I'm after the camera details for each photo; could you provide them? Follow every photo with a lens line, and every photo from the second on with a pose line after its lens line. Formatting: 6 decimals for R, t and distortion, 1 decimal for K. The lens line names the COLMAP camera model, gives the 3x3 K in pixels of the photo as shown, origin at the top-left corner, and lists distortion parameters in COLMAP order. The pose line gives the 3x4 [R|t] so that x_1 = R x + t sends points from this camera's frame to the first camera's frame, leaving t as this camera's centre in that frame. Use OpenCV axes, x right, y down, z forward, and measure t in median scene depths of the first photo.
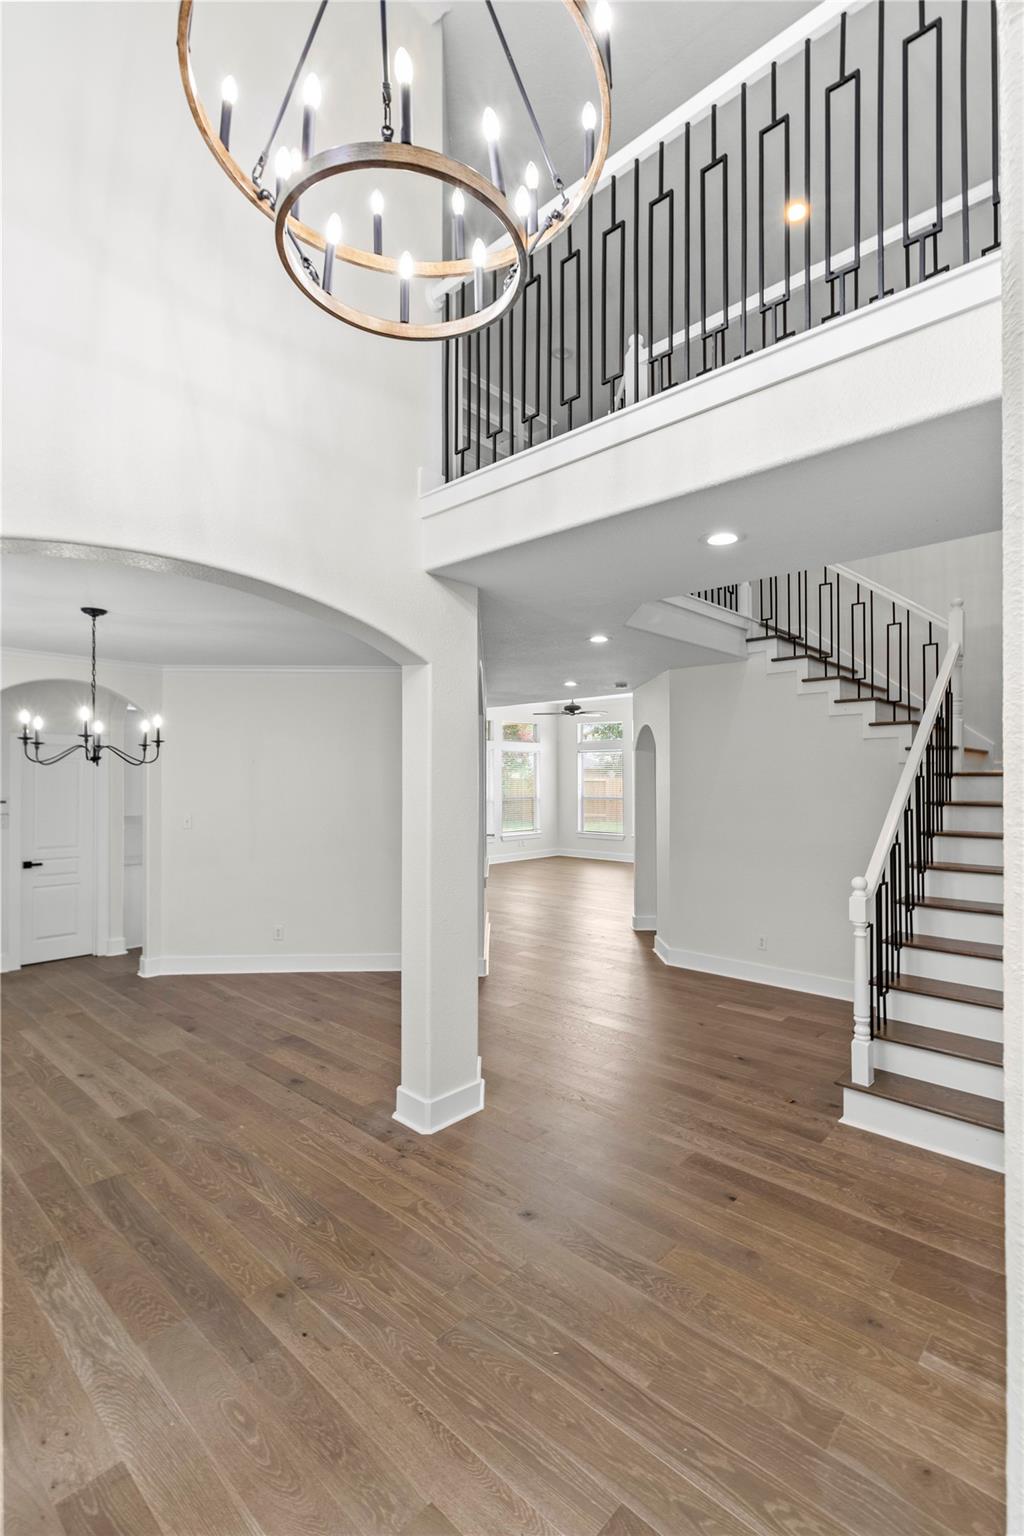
lens RADIAL K [[712.2, 0, 522.9], [0, 712.2, 769.7], [0, 0, 1]] dist [0.001052, 0.000172]
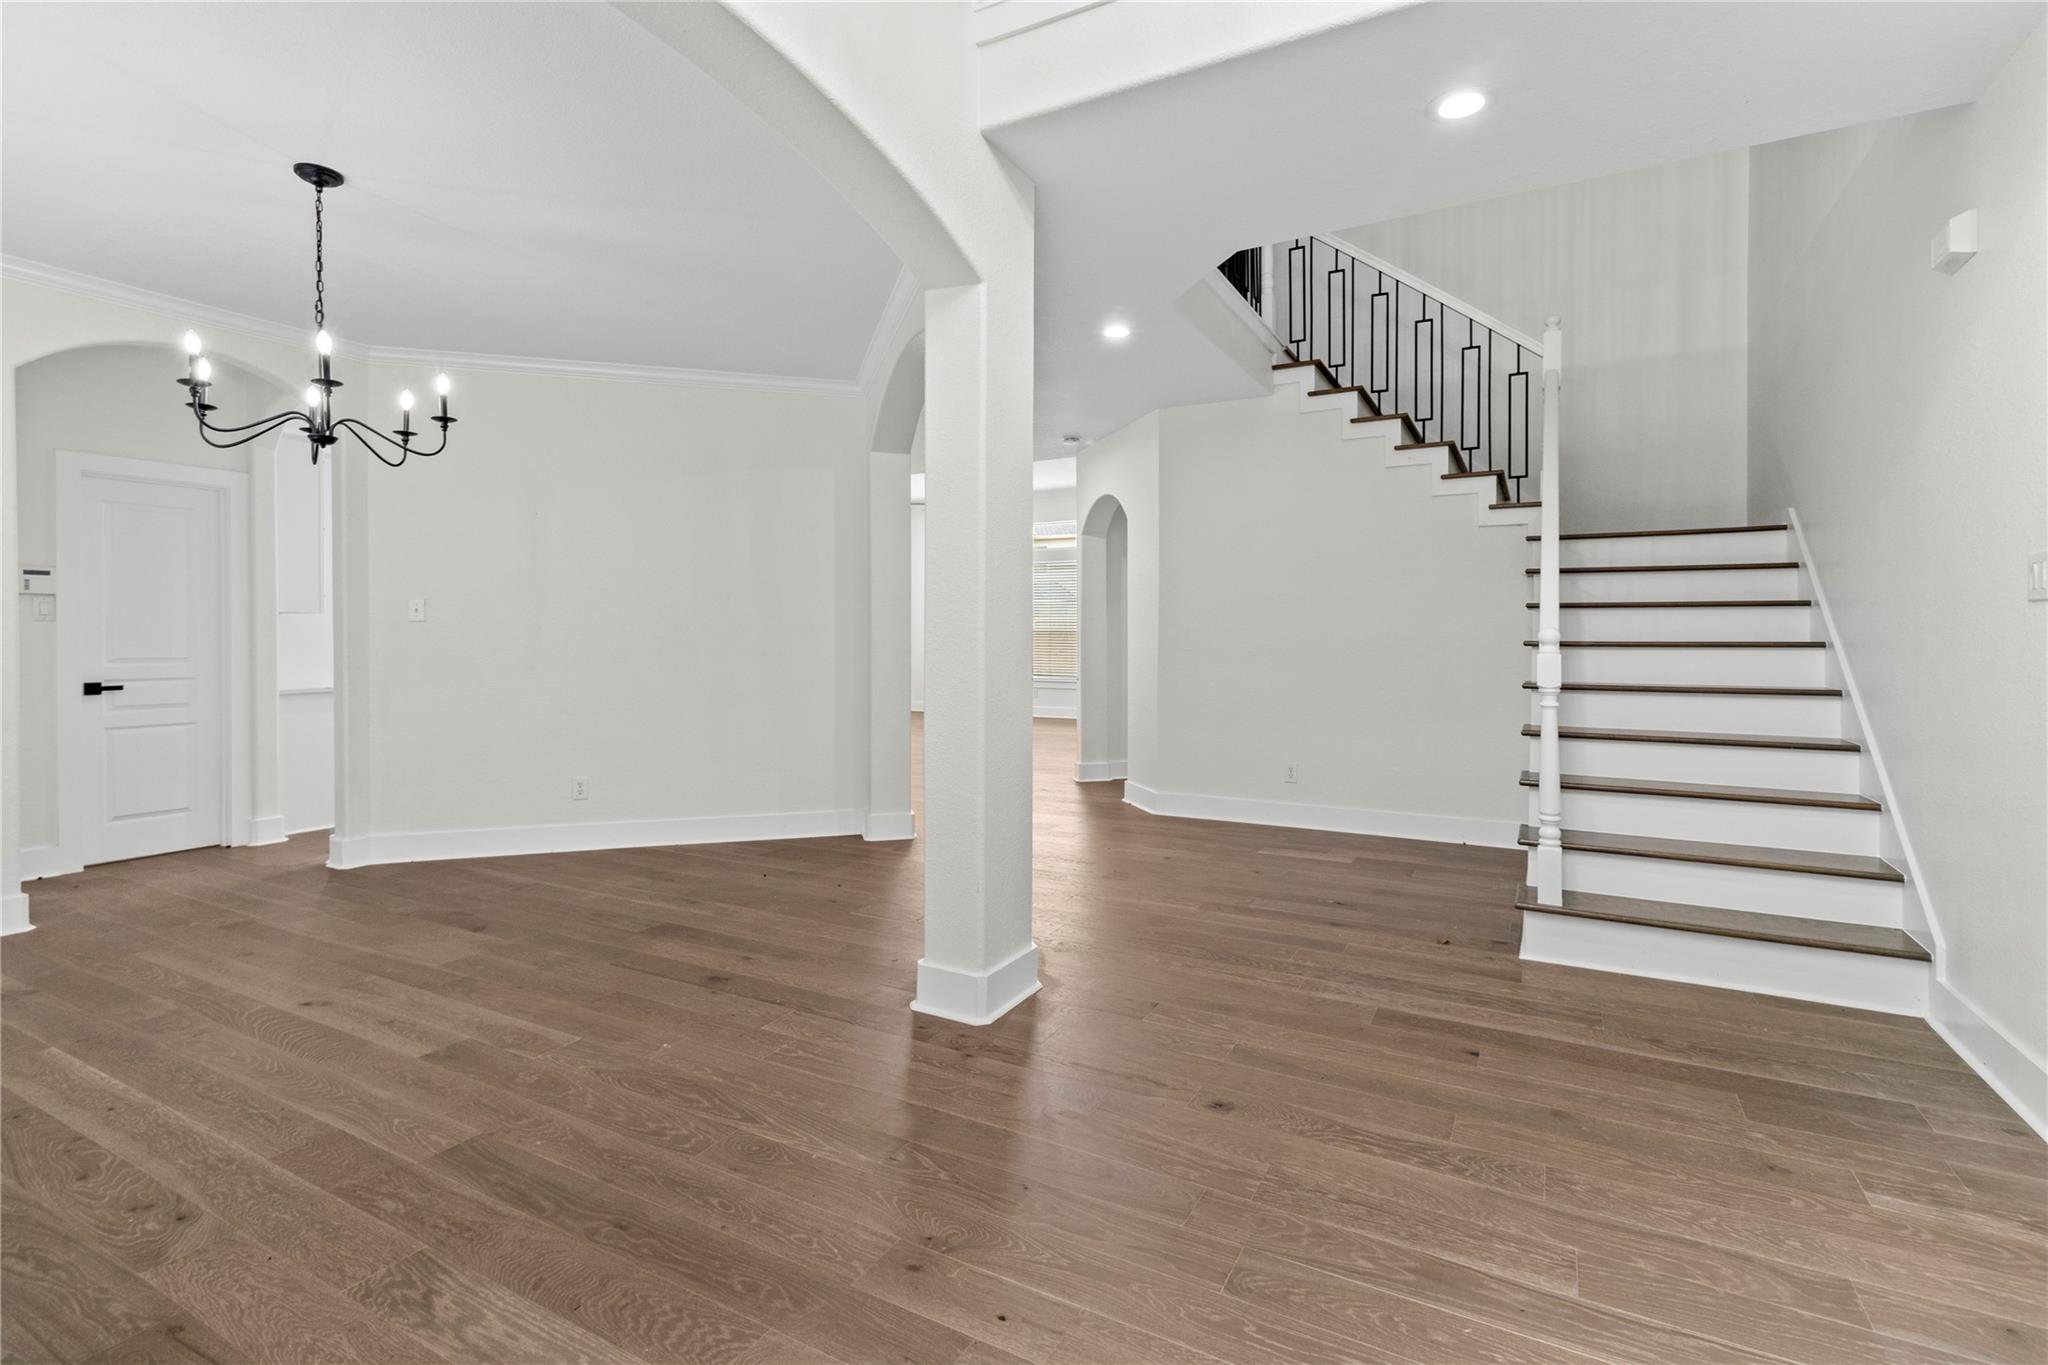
lens RADIAL K [[949.6, 0, 1028.8], [0, 949.6, 643.7], [0, 0, 1]] dist [0.001052, 0.000172]
pose [[0.971414, -0.000176, 0.237393, -0.296544], [-0.004892, 0.999772, 0.020762, 0.153678], [-0.237342, -0.021329, 0.971192, 0.174326]]
